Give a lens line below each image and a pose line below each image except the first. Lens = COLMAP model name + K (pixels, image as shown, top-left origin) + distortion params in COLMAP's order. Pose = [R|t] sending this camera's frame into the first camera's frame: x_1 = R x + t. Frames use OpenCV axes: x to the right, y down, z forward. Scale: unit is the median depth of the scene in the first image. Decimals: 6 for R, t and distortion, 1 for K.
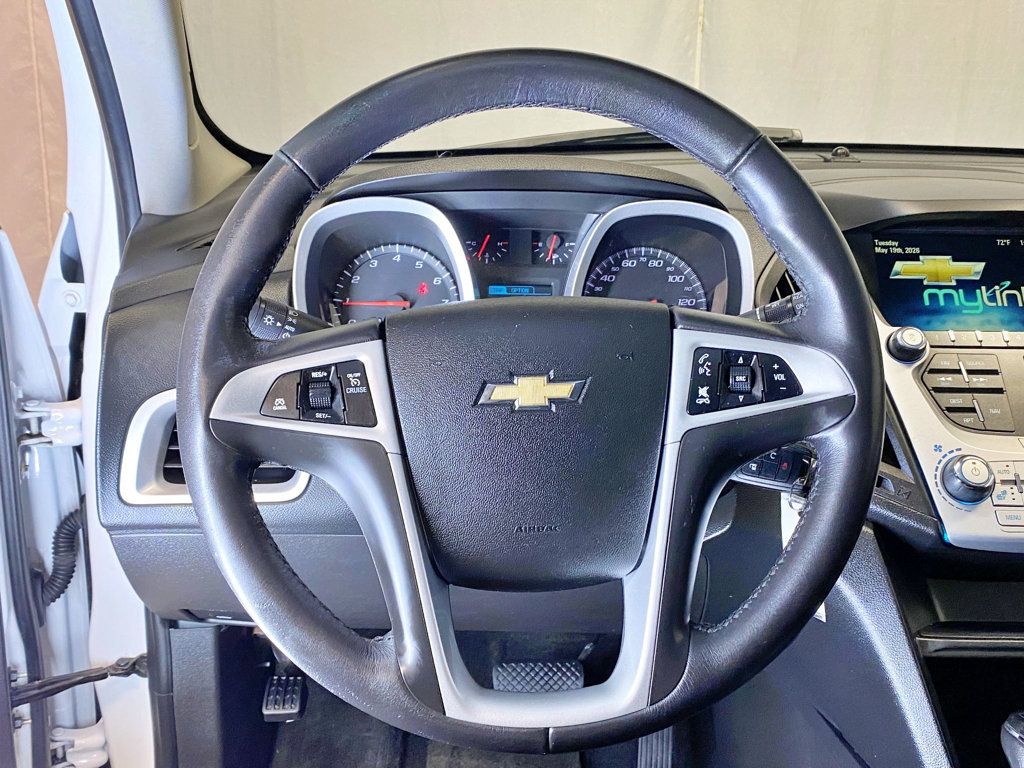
lens RADIAL K [[995.9, 0, 512.9], [0, 995.9, 395.1], [0, 0, 1]] dist [-0.024361, 0.000000]
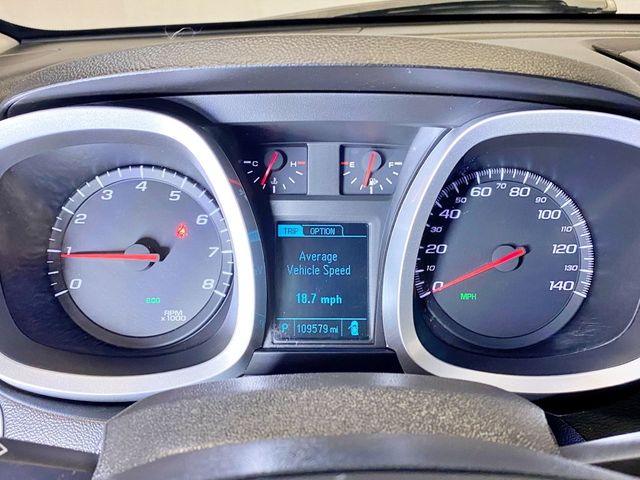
lens RADIAL K [[622.5, 0, 319.1], [0, 622.5, 235.9], [0, 0, 1]] dist [-0.024361, 0.000000]
pose [[0.999989, -0.002476, 0.003947, 0.002965], [0.002102, 0.995728, 0.092310, -0.143487], [-0.004158, -0.092301, 0.995722, 0.575967]]
